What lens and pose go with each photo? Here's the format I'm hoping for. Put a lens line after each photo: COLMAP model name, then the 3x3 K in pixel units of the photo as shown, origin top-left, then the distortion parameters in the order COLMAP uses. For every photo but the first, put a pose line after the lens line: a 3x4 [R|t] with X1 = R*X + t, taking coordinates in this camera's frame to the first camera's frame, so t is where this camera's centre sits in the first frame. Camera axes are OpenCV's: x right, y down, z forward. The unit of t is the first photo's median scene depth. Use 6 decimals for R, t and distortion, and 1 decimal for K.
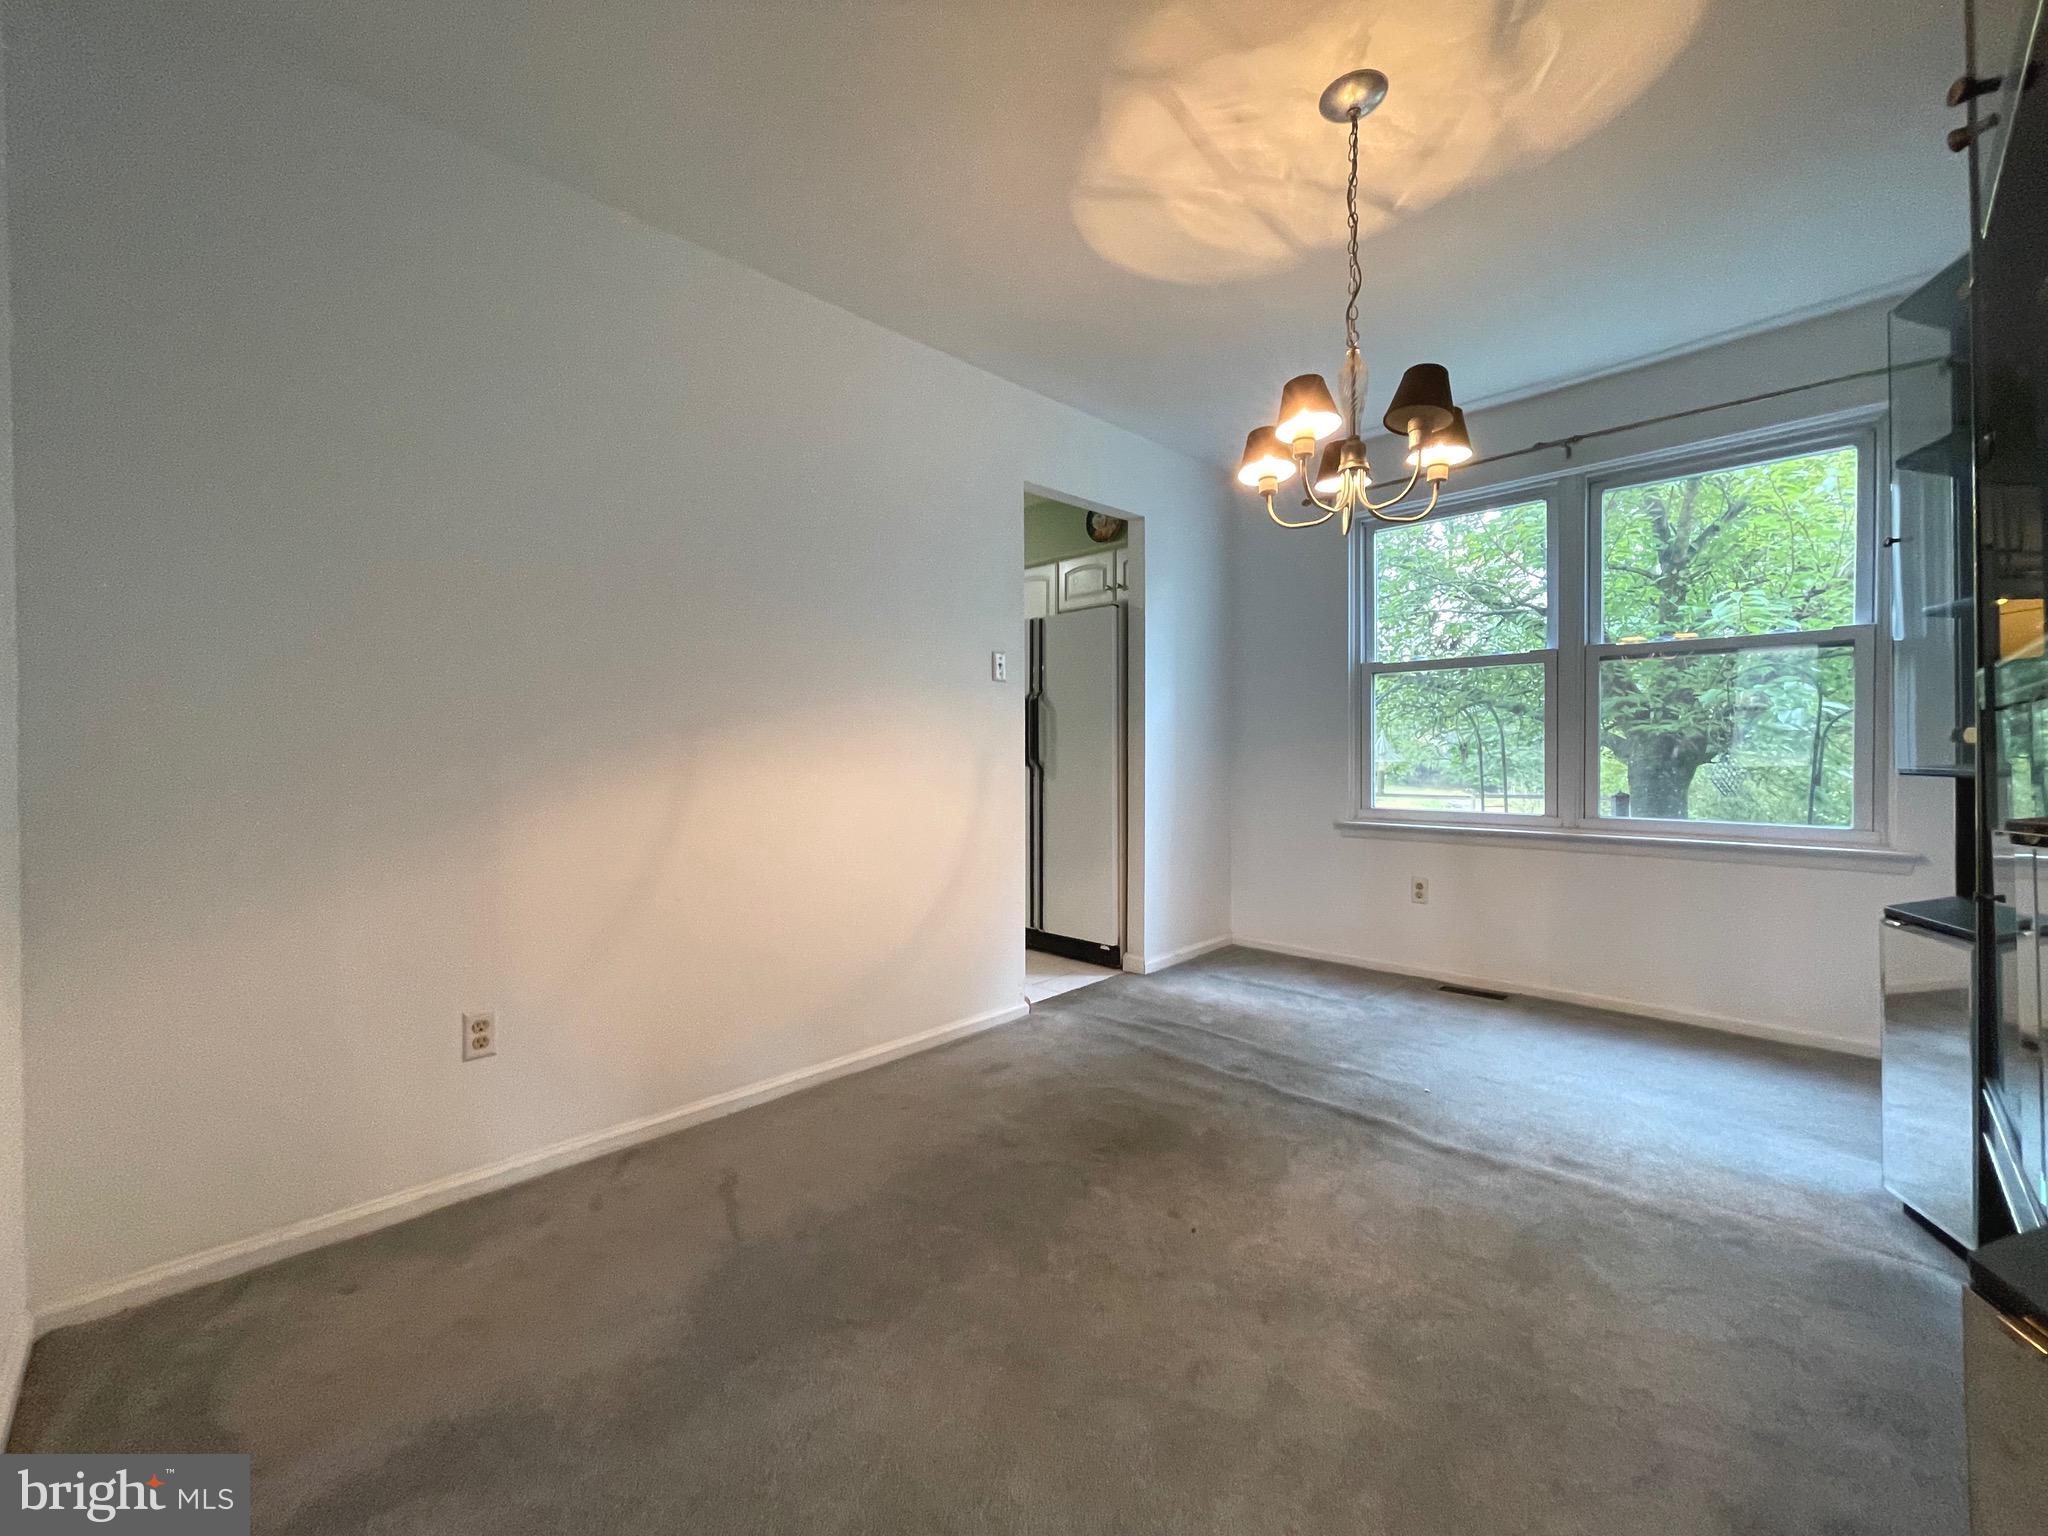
lens RADIAL K [[830.4, 0, 1022.9], [0, 830.4, 753.7], [0, 0, 1]] dist [0.001056, -0.000617]
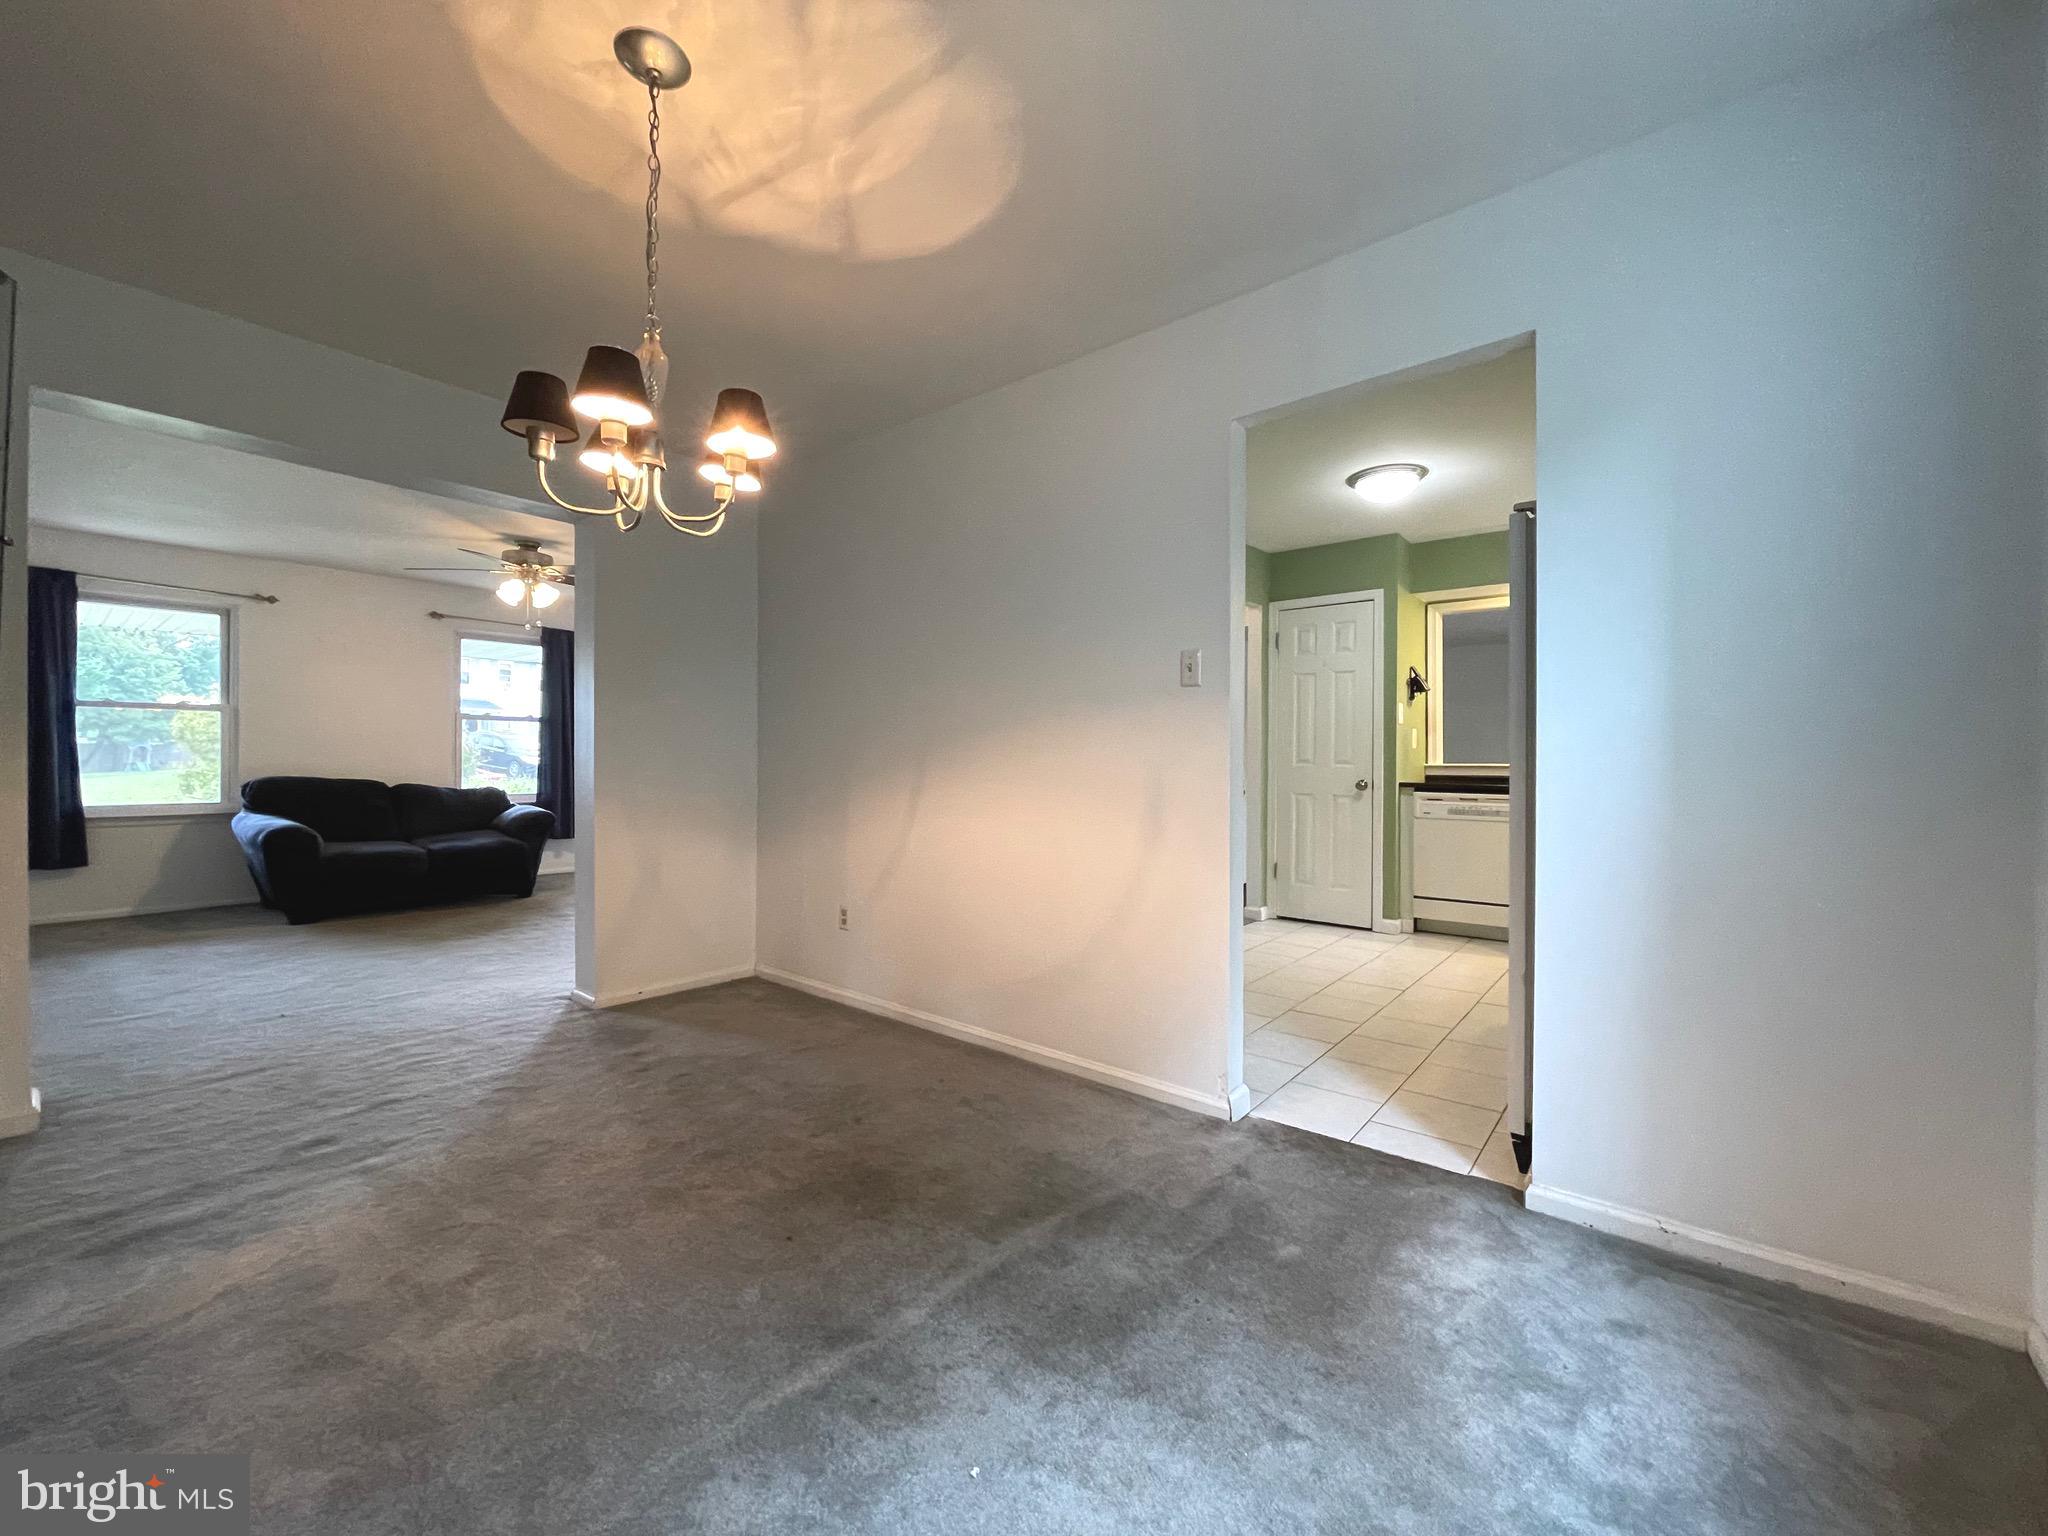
lens RADIAL K [[829.8, 0, 1024.0], [0, 829.8, 755.2], [0, 0, 1]] dist [0.000557, -0.000117]
pose [[0.085423, -0.003184, -0.996340, 0.913148], [-0.011020, 0.999931, -0.004141, -0.018746], [0.996284, 0.011333, 0.085382, 0.902161]]
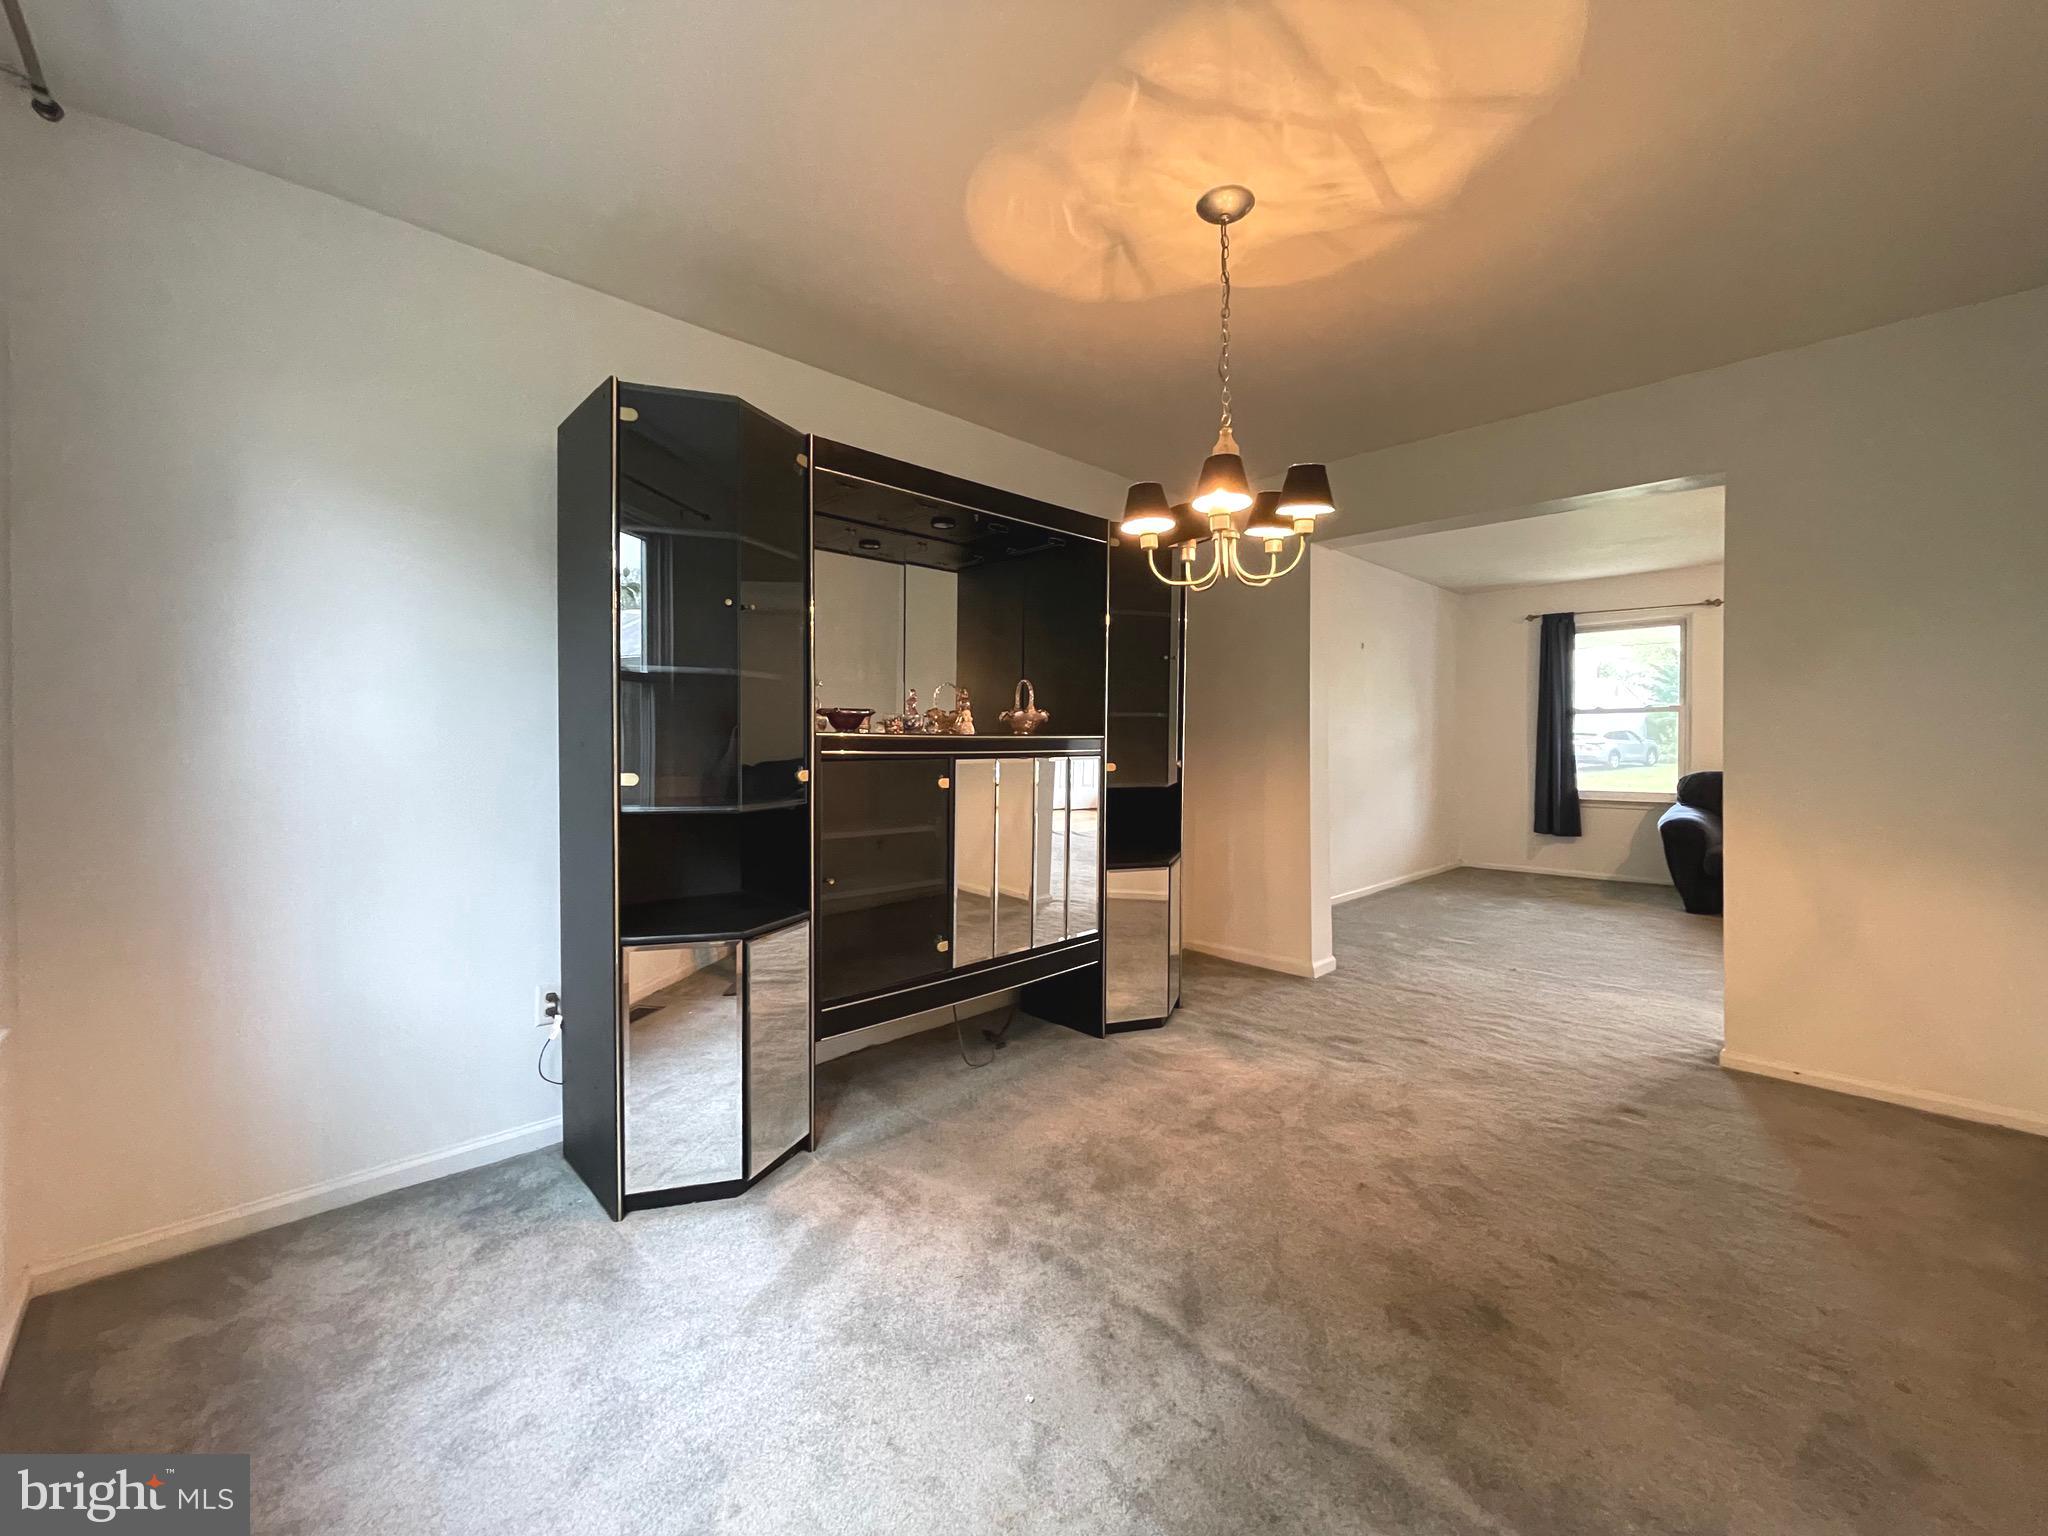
lens RADIAL K [[829.8, 0, 1024.0], [0, 829.8, 755.2], [0, 0, 1]] dist [0.000557, -0.000117]
pose [[-0.999724, 0.006480, 0.022588, 0.438744], [0.006902, 0.999802, 0.018680, -0.050024], [-0.022463, 0.018830, -0.999570, 1.446779]]
